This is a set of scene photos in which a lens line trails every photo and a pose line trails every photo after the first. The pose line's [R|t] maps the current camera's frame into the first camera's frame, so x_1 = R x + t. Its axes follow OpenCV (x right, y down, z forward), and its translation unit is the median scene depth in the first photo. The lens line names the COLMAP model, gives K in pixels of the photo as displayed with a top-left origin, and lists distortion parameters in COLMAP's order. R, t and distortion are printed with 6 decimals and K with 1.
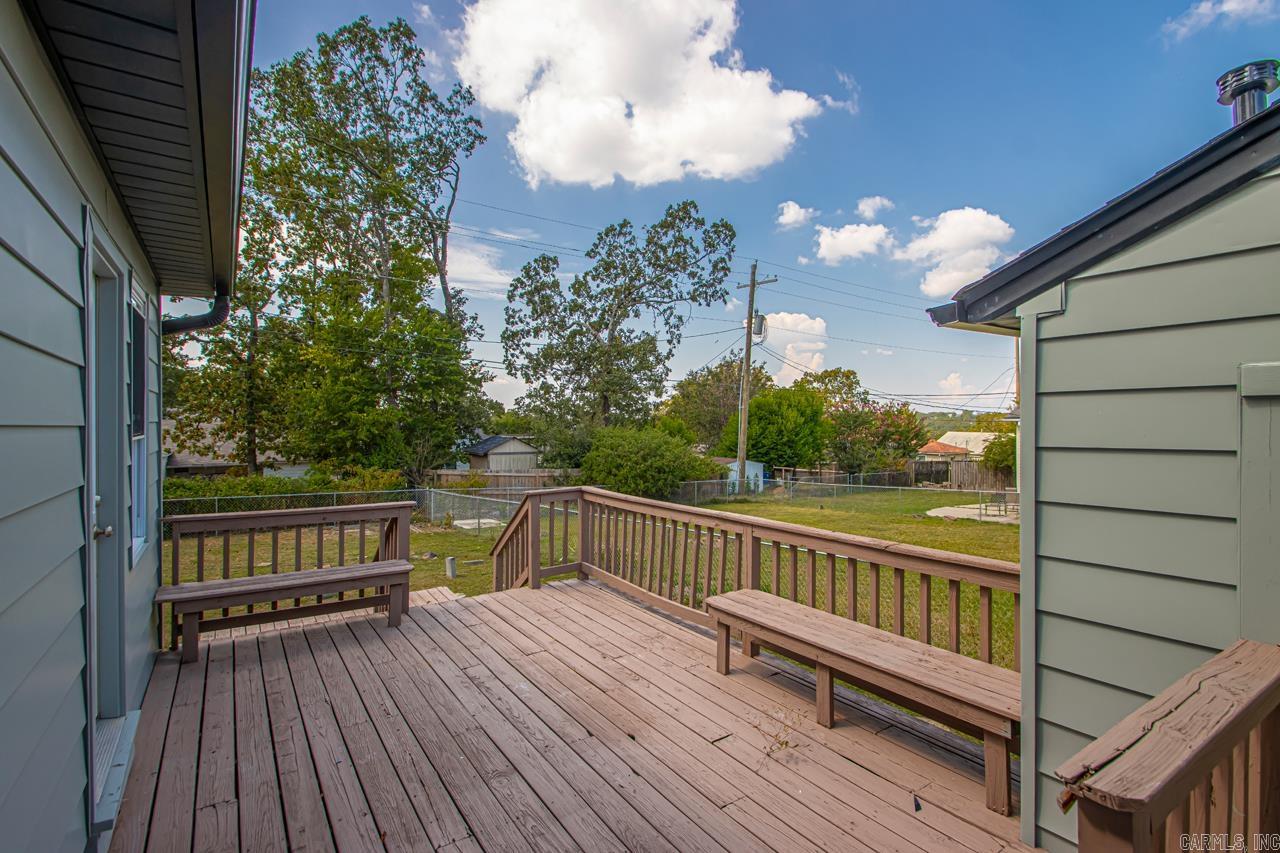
lens RADIAL K [[598.4, 0, 639.2], [0, 598.4, 420.2], [0, 0, 1]] dist [0.008656, -0.008426]
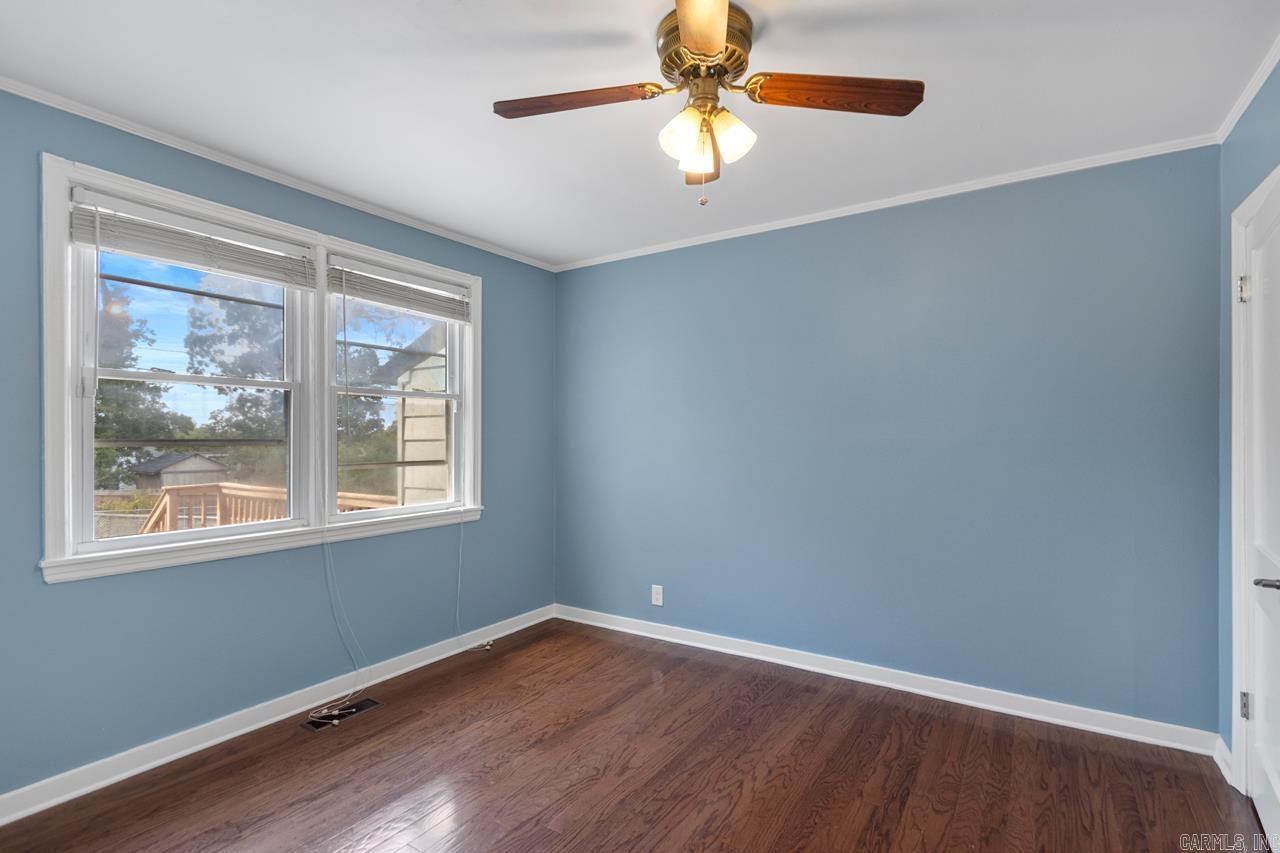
lens RADIAL K [[598.4, 0, 653.7], [0, 598.4, 436.2], [0, 0, 1]] dist [0.008656, -0.008426]
pose [[0.910780, 0.003552, 0.412877, 0.047326], [-0.002173, 0.999990, -0.003808, 0.002763], [-0.412886, 0.002571, 0.910779, -0.120122]]
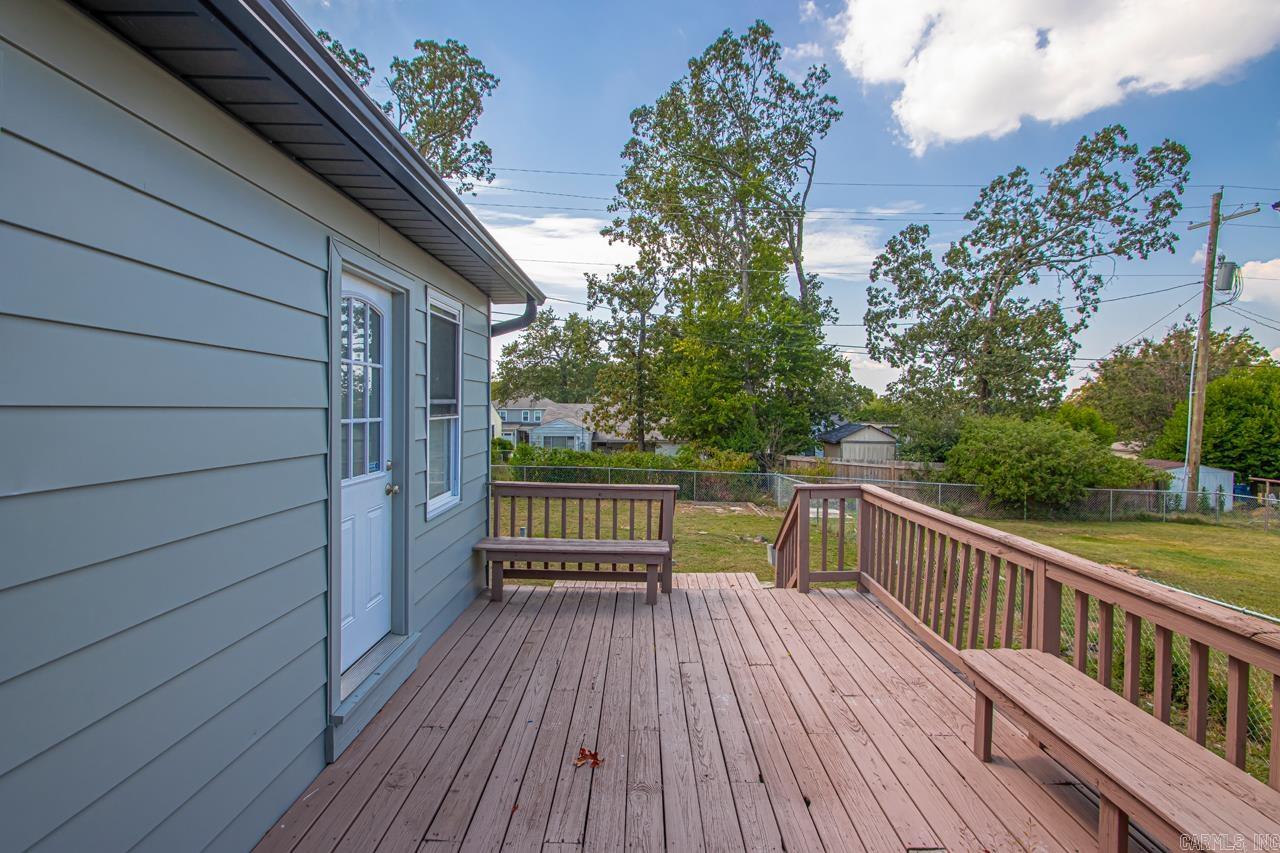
lens RADIAL K [[598.4, 0, 645.8], [0, 598.4, 408.8], [0, 0, 1]] dist [0.008656, -0.008426]
pose [[0.826895, 0.011944, -0.562229, 0.027930], [-0.009615, 0.999929, 0.007101, -0.000419], [0.562274, -0.000466, 0.826951, 0.022909]]
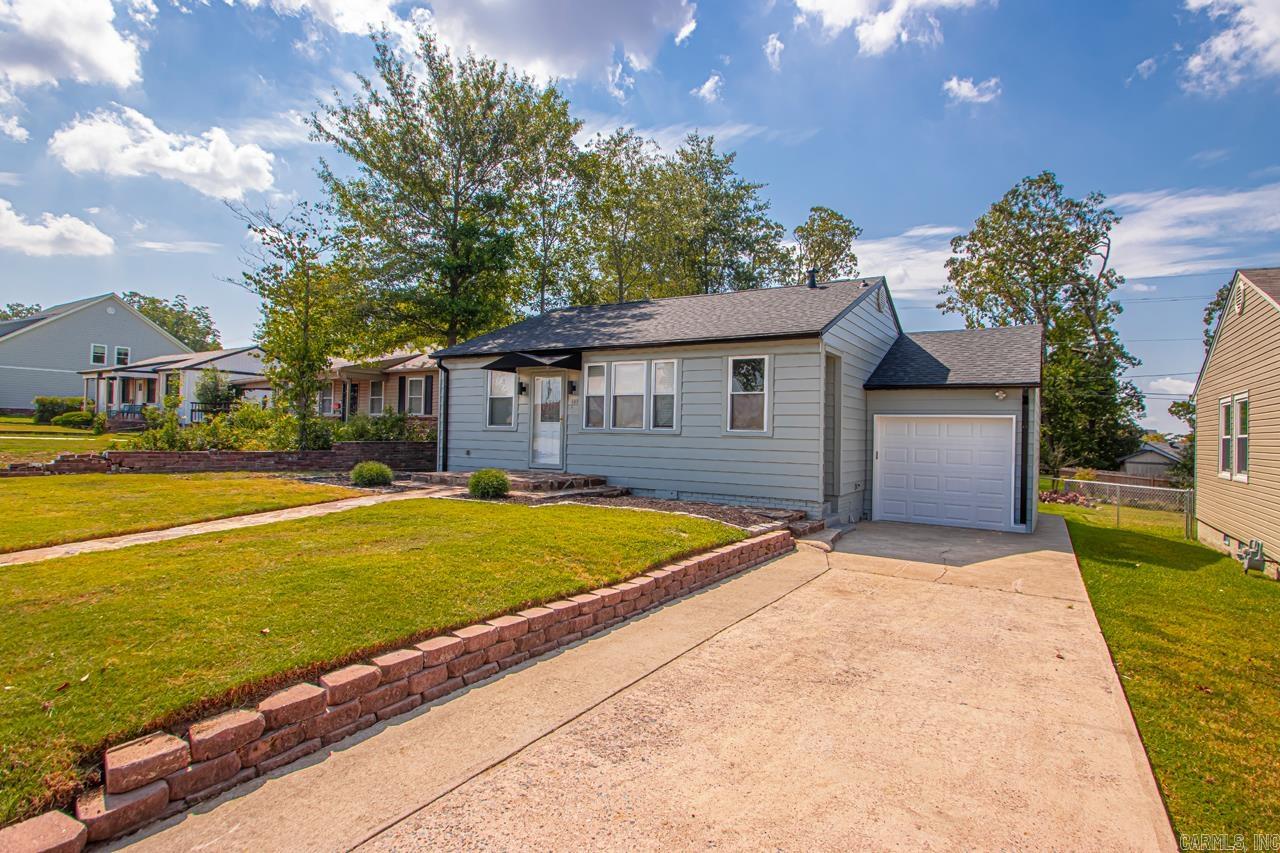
lens RADIAL K [[635.3, 0, 639.4], [0, 635.3, 432.5], [0, 0, 1]] dist [-0.002426, -0.005138]
pose [[0.389787, 0.008463, -0.920866, 0.542337], [-0.021742, 0.999764, -0.000015, 0.014701], [0.920648, 0.020028, 0.389879, -0.440536]]
